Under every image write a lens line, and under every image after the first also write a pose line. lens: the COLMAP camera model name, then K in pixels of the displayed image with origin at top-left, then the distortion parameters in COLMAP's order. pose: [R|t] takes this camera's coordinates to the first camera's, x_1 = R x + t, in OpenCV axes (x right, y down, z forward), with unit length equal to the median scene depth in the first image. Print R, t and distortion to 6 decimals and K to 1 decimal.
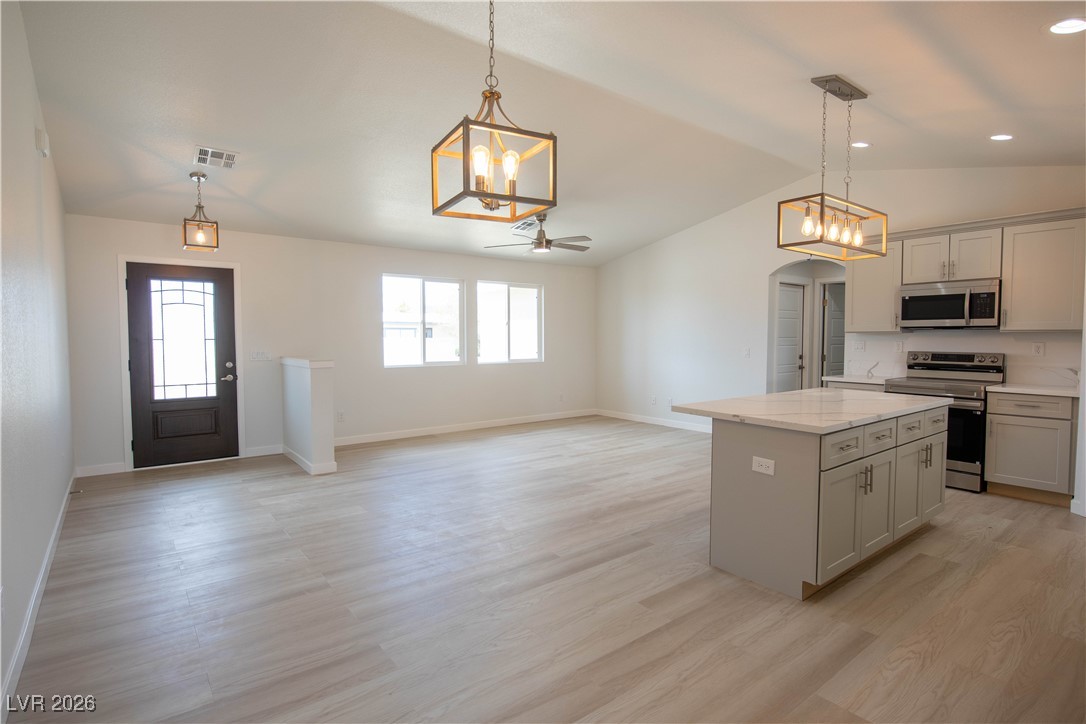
lens RADIAL K [[543.6, 0, 545.6], [0, 543.6, 362.7], [0, 0, 1]] dist [-0.008775, -0.000760]
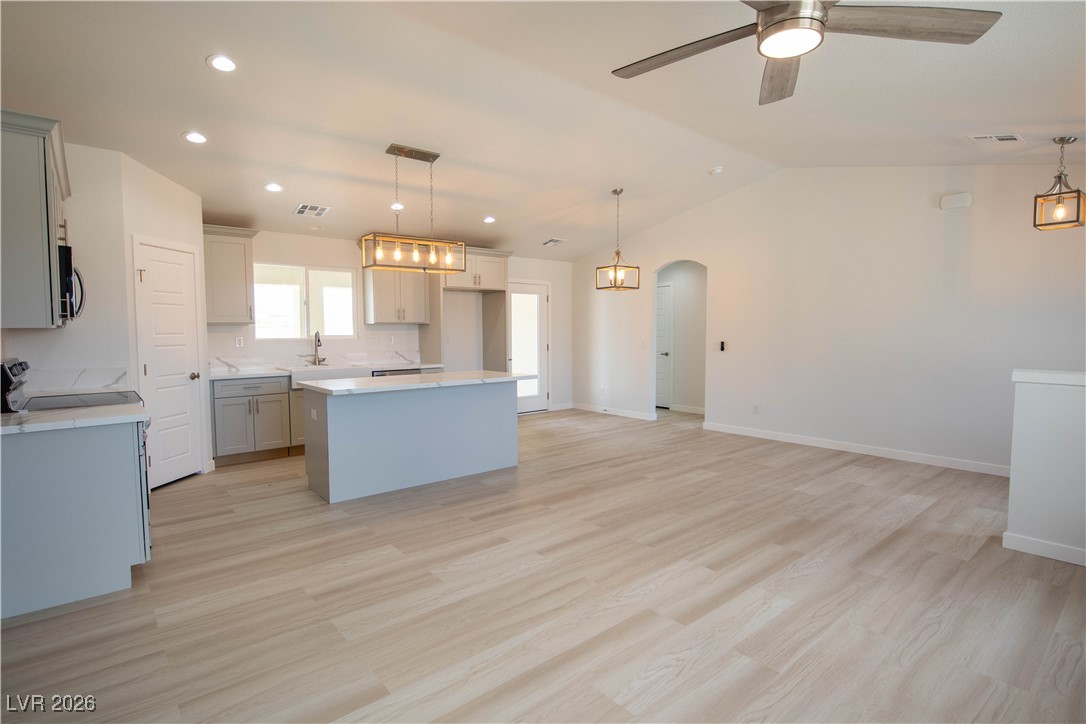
lens RADIAL K [[543.6, 0, 546.3], [0, 543.6, 361.7], [0, 0, 1]] dist [-0.008775, -0.000760]
pose [[-0.999249, 0.004472, -0.038498, 0.182267], [0.000164, 0.993799, 0.111194, -0.090649], [0.038756, 0.111104, -0.993053, 1.744111]]
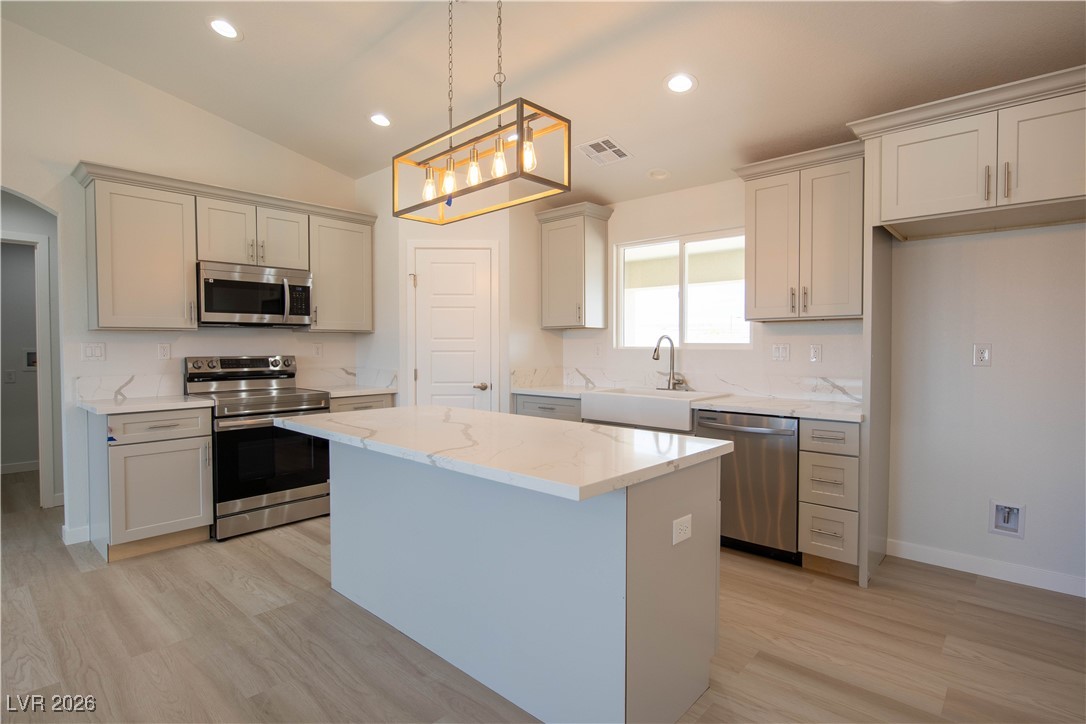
lens RADIAL K [[543.6, 0, 551.0], [0, 543.6, 359.3], [0, 0, 1]] dist [-0.008775, -0.000760]
pose [[-0.171170, -0.027706, 0.984852, -0.112581], [0.050194, 0.998061, 0.036801, -0.022890], [-0.983962, 0.055733, -0.169448, 0.740748]]
